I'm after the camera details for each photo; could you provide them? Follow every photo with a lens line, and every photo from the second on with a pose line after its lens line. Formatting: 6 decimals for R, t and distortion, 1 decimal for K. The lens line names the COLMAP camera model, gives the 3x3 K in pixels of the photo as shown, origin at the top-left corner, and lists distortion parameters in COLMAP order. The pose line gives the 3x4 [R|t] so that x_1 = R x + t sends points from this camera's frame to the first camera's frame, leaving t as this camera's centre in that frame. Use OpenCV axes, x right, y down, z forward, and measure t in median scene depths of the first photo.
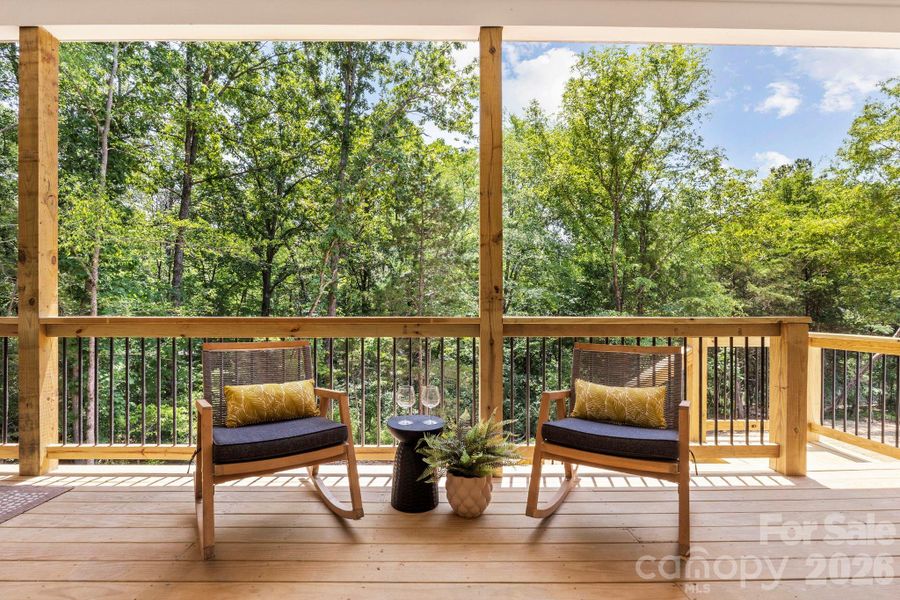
lens RADIAL K [[429.4, 0, 436.5], [0, 429.4, 309.2], [0, 0, 1]] dist [-0.019596, 0.000136]
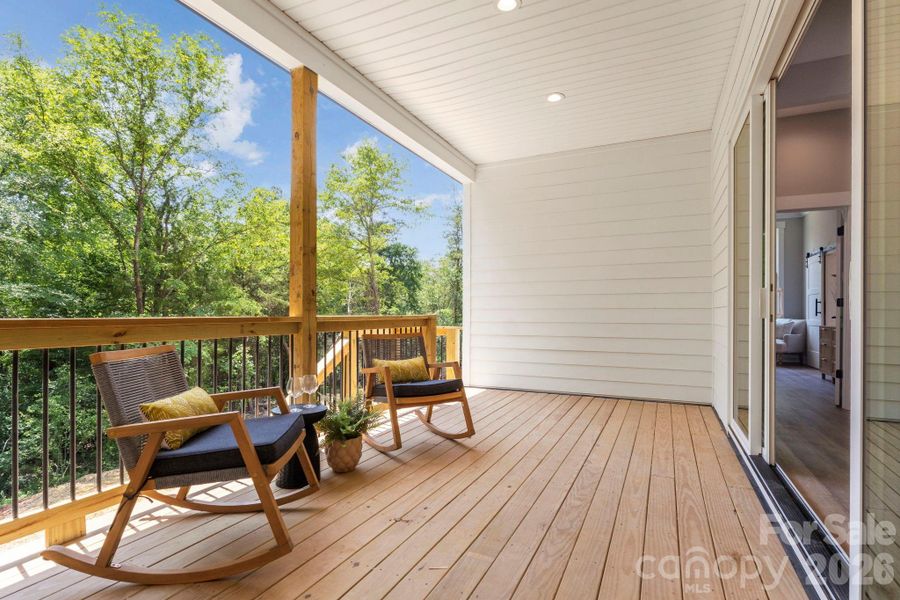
lens RADIAL K [[449.3, 0, 449.7], [0, 449.3, 309.6], [0, 0, 1]] dist [0.000075, 0.000119]
pose [[0.434557, 0.006502, 0.900621, -0.786310], [-0.000319, 0.999975, -0.007065, 0.009009], [-0.900644, 0.002783, 0.434548, 0.107796]]
